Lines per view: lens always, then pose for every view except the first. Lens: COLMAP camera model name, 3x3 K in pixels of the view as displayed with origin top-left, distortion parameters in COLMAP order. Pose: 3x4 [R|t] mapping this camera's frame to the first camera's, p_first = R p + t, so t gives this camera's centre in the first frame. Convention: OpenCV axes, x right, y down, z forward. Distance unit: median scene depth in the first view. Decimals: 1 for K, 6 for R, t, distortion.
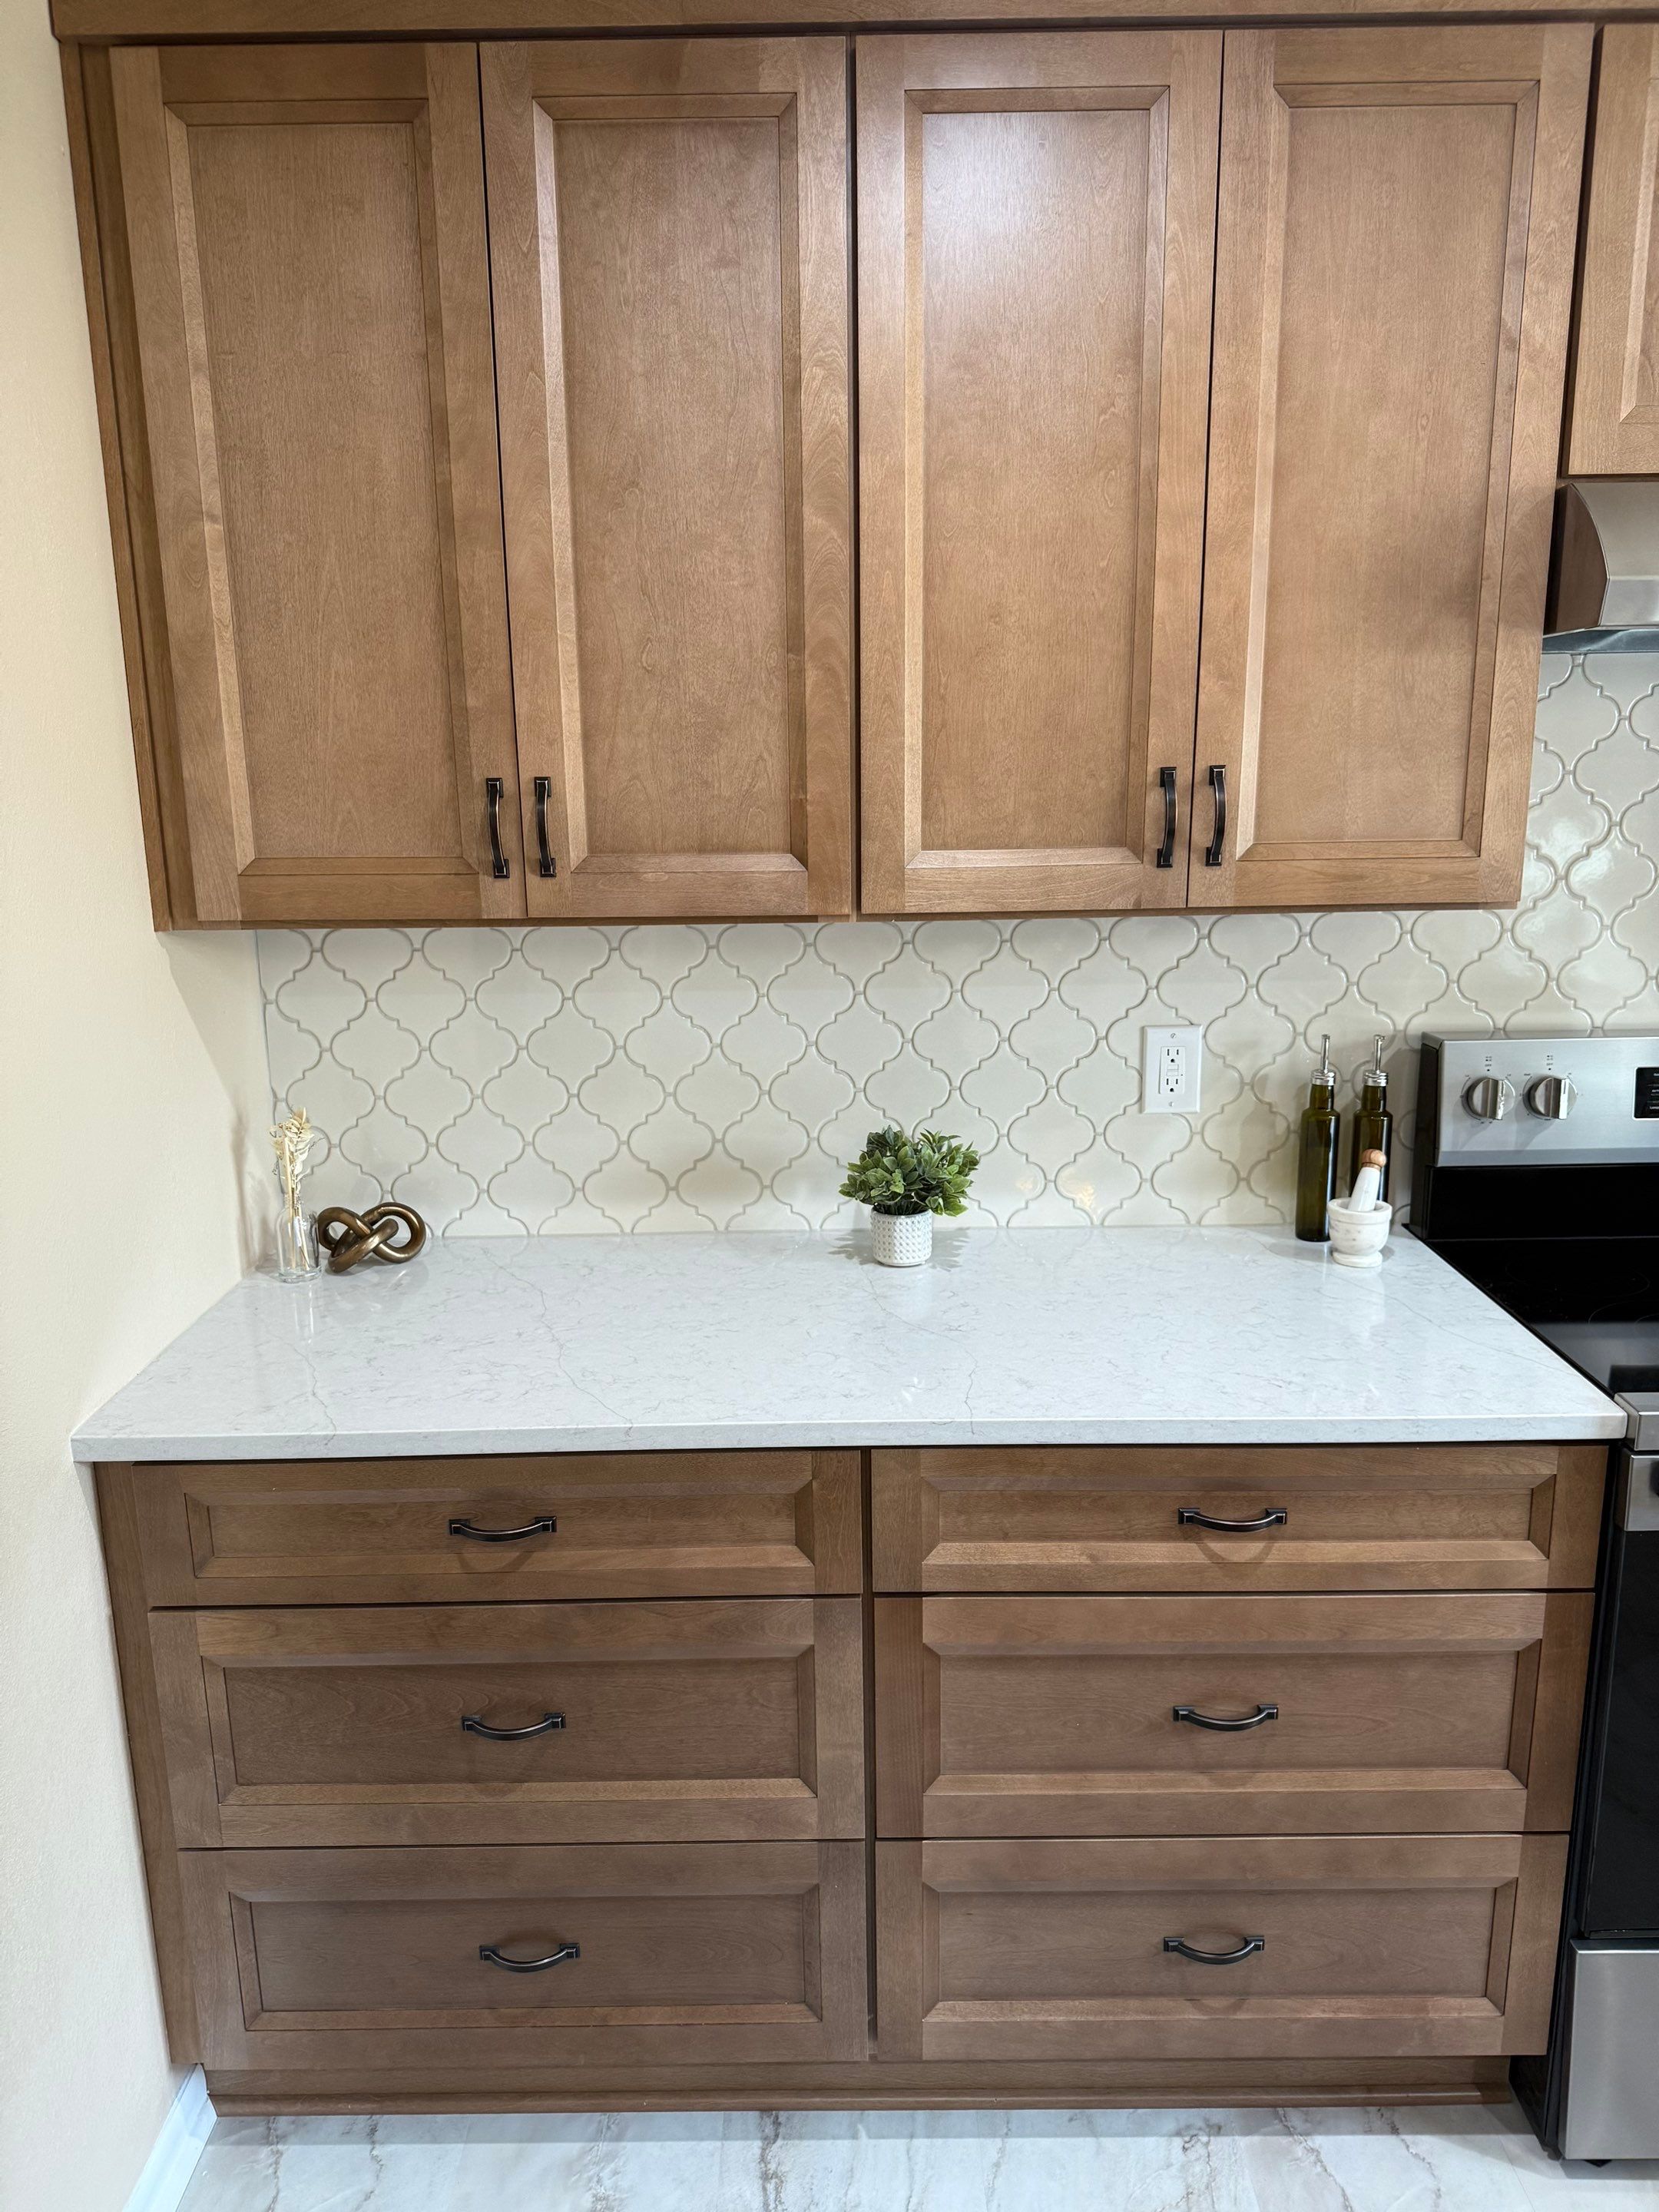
lens RADIAL K [[1562.6, 0, 821.3], [0, 1562.6, 1108.6], [0, 0, 1]] dist [0.048295, -0.062033]
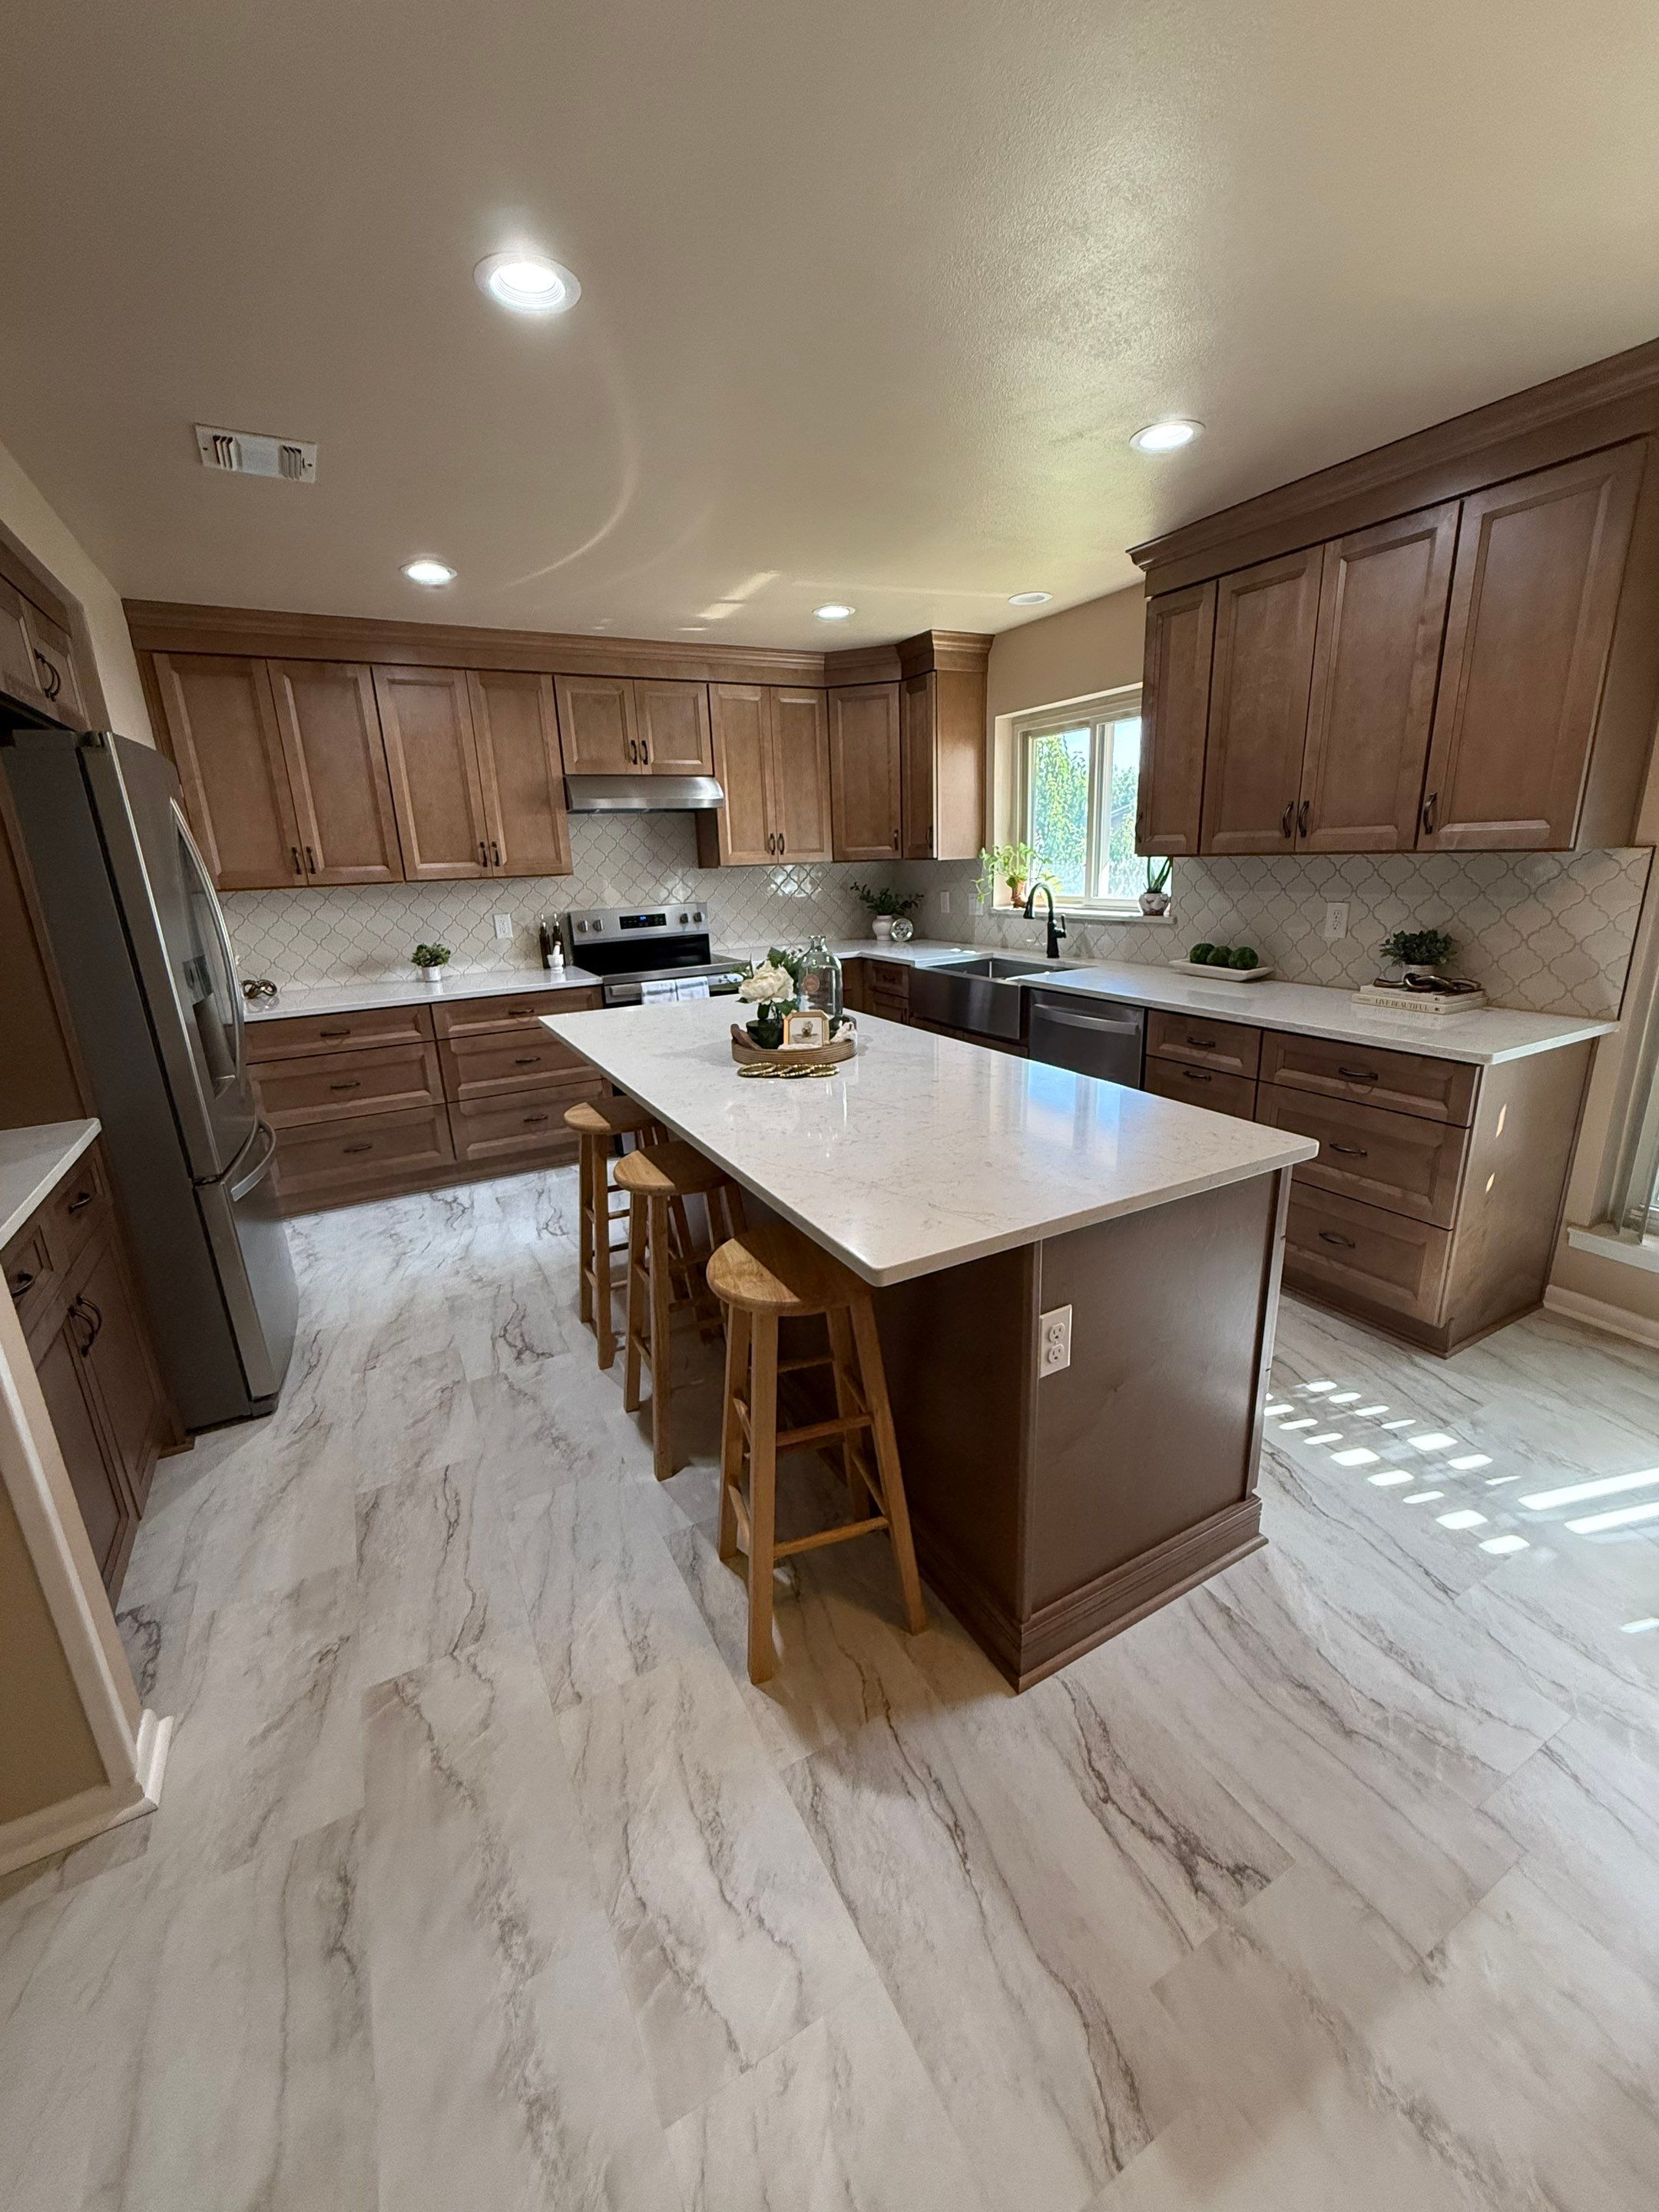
lens RADIAL K [[880.6, 0, 826.2], [0, 880.6, 1099.5], [0, 0, 1]] dist [0.003905, 0.000357]
pose [[0.876826, -0.147842, 0.457513, -0.151108], [0.129767, 0.989007, 0.070893, 0.417583], [-0.462964, -0.002791, 0.886372, -1.524309]]
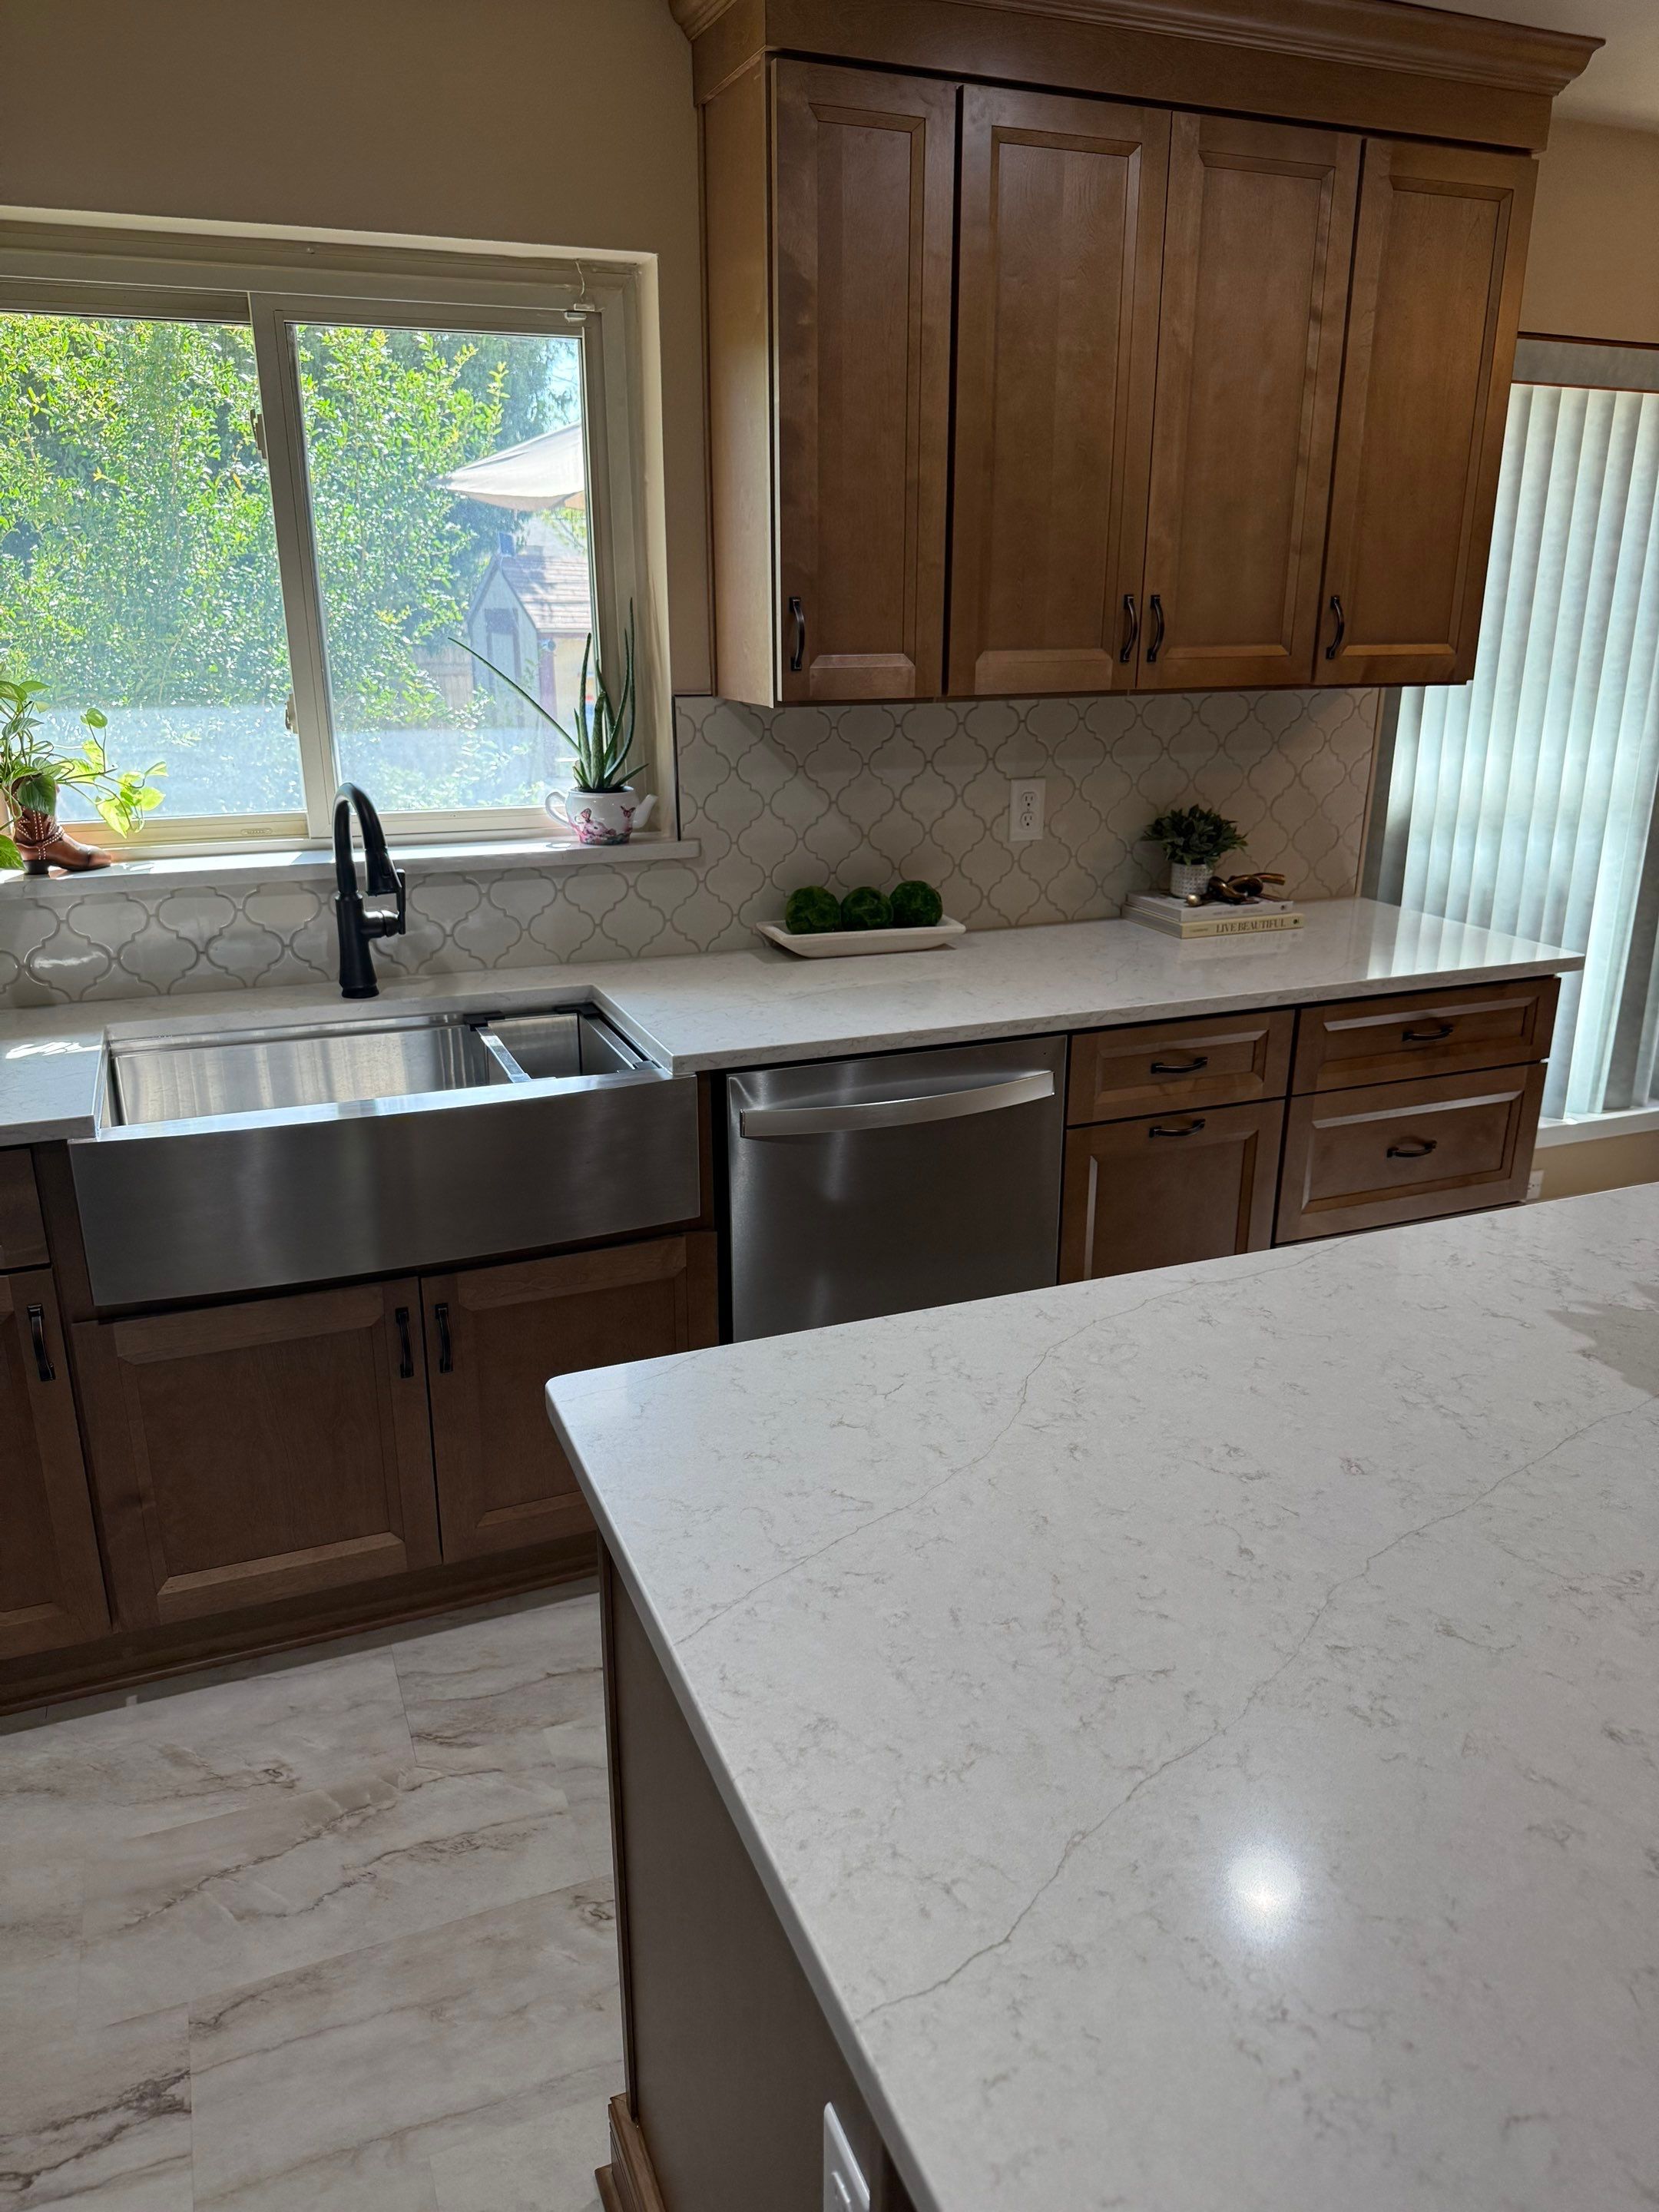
lens RADIAL K [[1562.6, 0, 821.3], [0, 1562.6, 1108.6], [0, 0, 1]] dist [0.048295, -0.062033]
pose [[-0.380291, -0.272109, 0.883932, 0.038247], [0.212046, 0.904629, 0.369708, -0.088011], [-0.900231, 0.328031, -0.286323, 0.441469]]
